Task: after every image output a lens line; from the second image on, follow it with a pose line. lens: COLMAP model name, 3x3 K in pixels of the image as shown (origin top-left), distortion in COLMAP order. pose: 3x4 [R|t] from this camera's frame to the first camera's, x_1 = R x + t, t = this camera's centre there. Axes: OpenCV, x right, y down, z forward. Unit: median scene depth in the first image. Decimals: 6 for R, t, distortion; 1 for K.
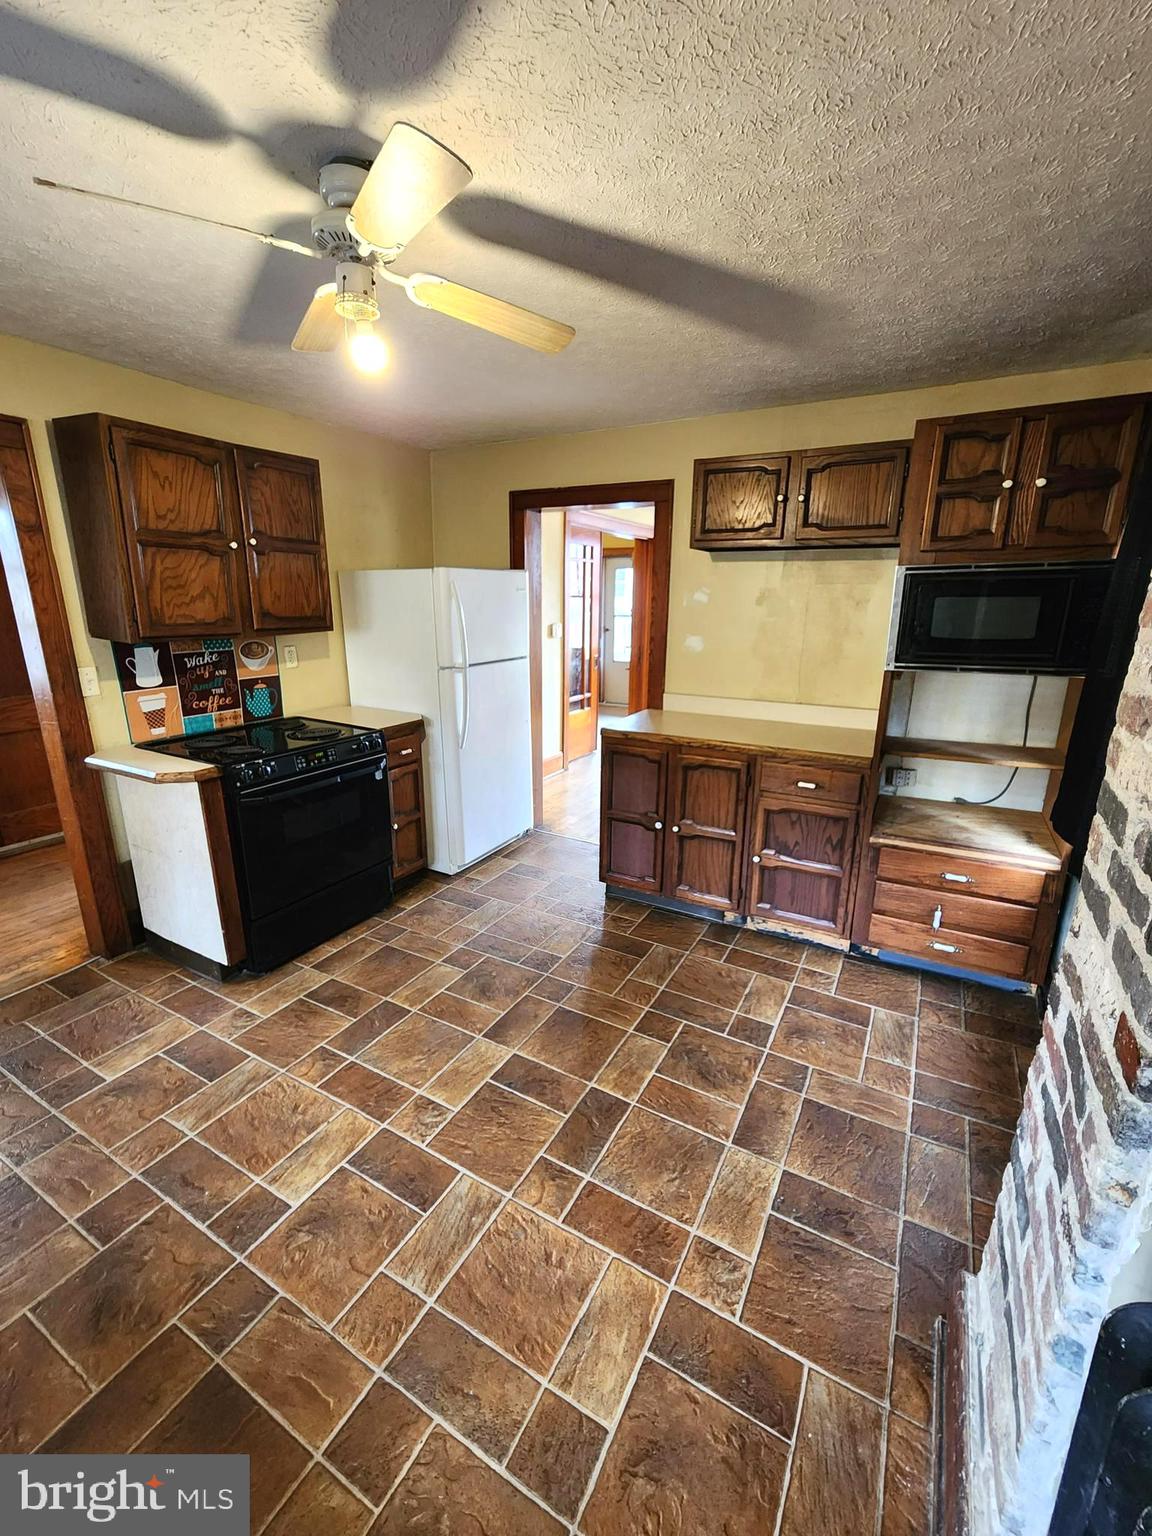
lens RADIAL K [[632.3, 0, 589.0], [0, 632.3, 767.8], [0, 0, 1]] dist [-0.001677, -0.000421]
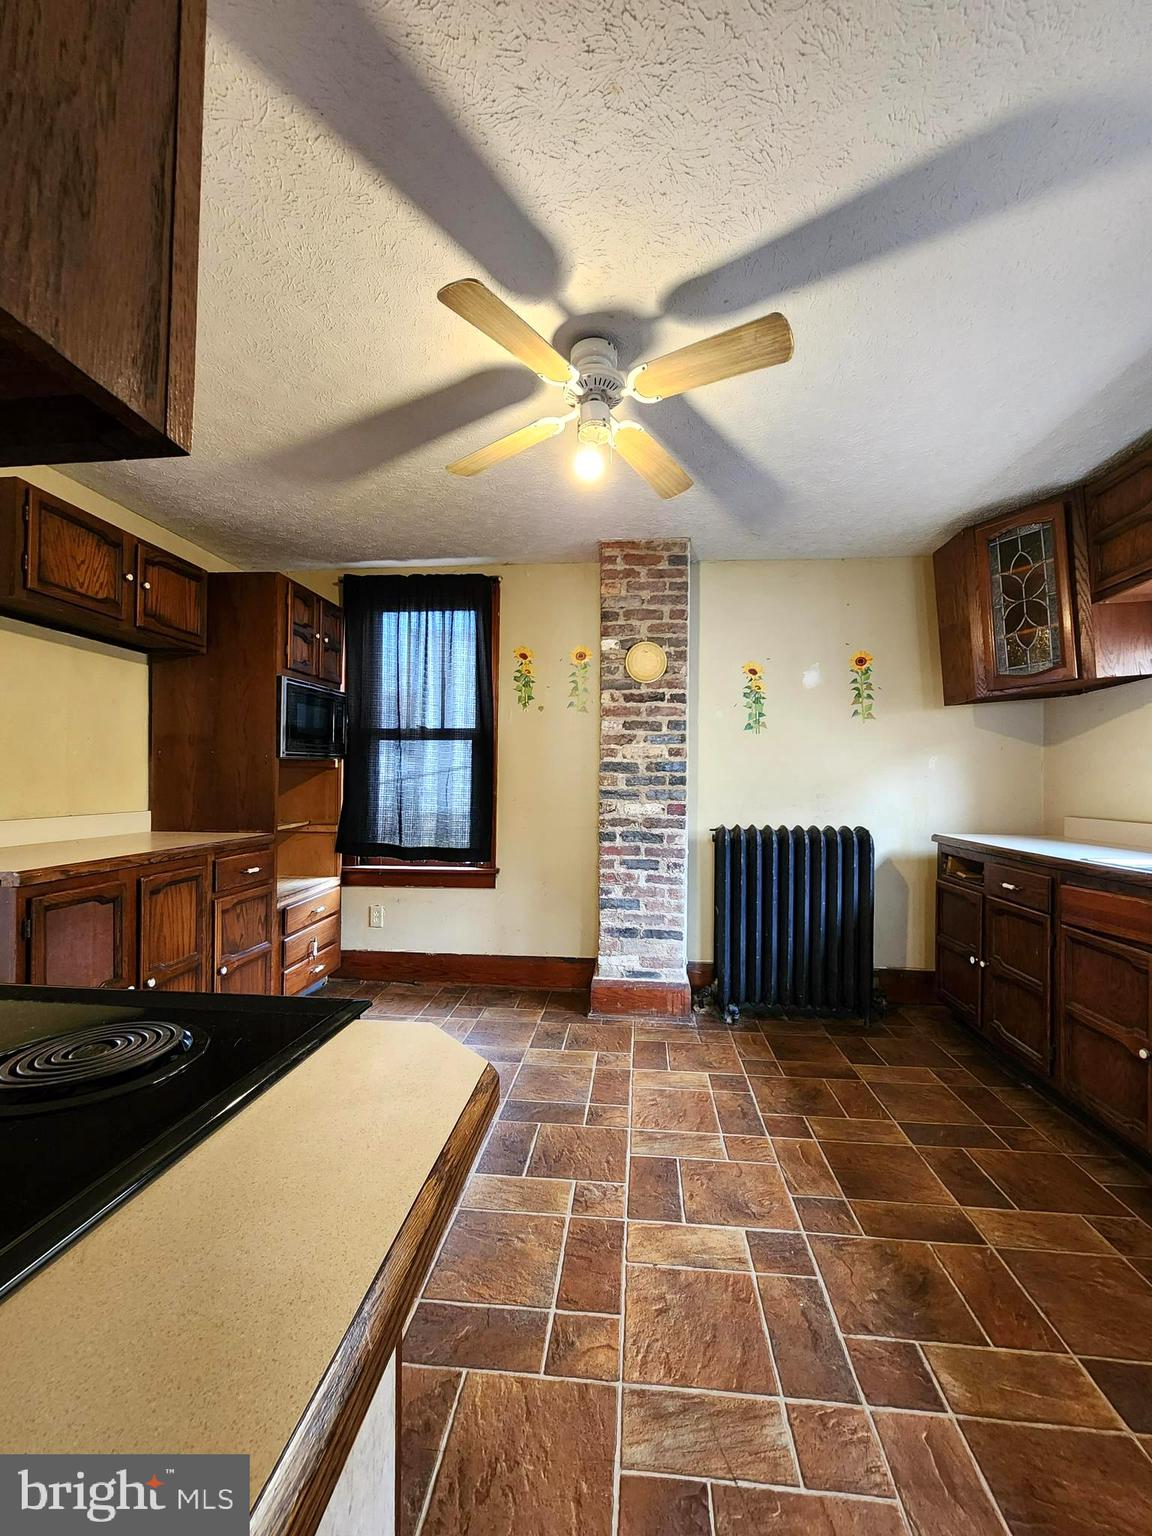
lens RADIAL K [[632.3, 0, 564.4], [0, 632.3, 766.9], [0, 0, 1]] dist [-0.001677, -0.000421]
pose [[-0.373331, 0.011986, 0.927621, -1.129582], [0.230700, 0.969704, 0.080318, -0.142953], [-0.898555, 0.243988, -0.364786, 1.252961]]
